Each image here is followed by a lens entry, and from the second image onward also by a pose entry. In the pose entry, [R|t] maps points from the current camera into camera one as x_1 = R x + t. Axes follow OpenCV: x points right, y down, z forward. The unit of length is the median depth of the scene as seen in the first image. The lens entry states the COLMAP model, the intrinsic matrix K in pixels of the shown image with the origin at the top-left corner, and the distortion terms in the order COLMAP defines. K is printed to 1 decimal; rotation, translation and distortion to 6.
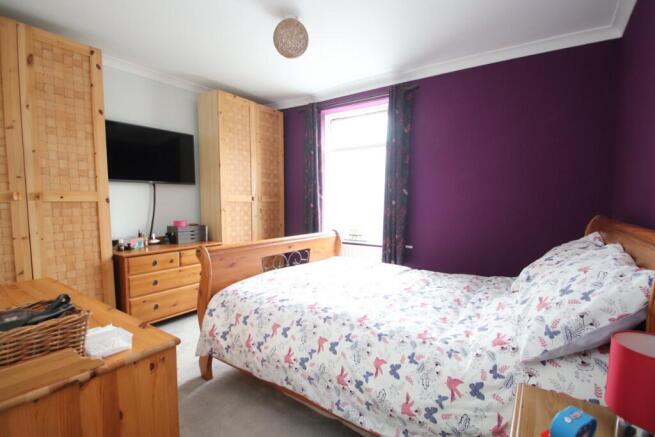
lens RADIAL K [[307.5, 0, 327.1], [0, 307.5, 226.7], [0, 0, 1]] dist [0.028200, -0.024691]
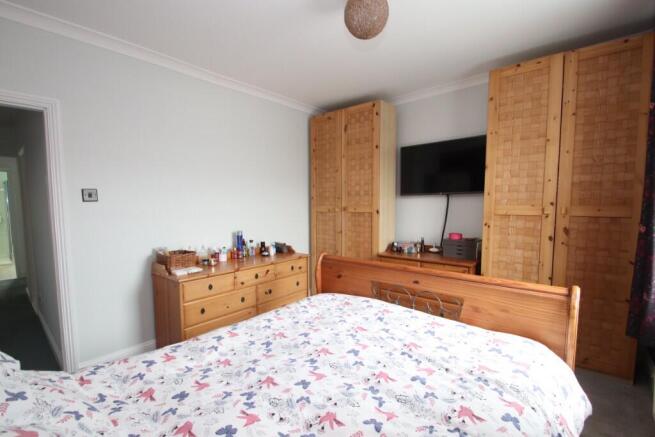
lens RADIAL K [[307.5, 0, 327.1], [0, 307.5, 226.7], [0, 0, 1]] dist [0.028200, -0.024691]
pose [[-0.098683, 0.076141, -0.992202, 0.570411], [-0.075396, 0.993630, 0.083750, -0.102216], [0.992259, 0.083073, -0.092313, 0.810708]]
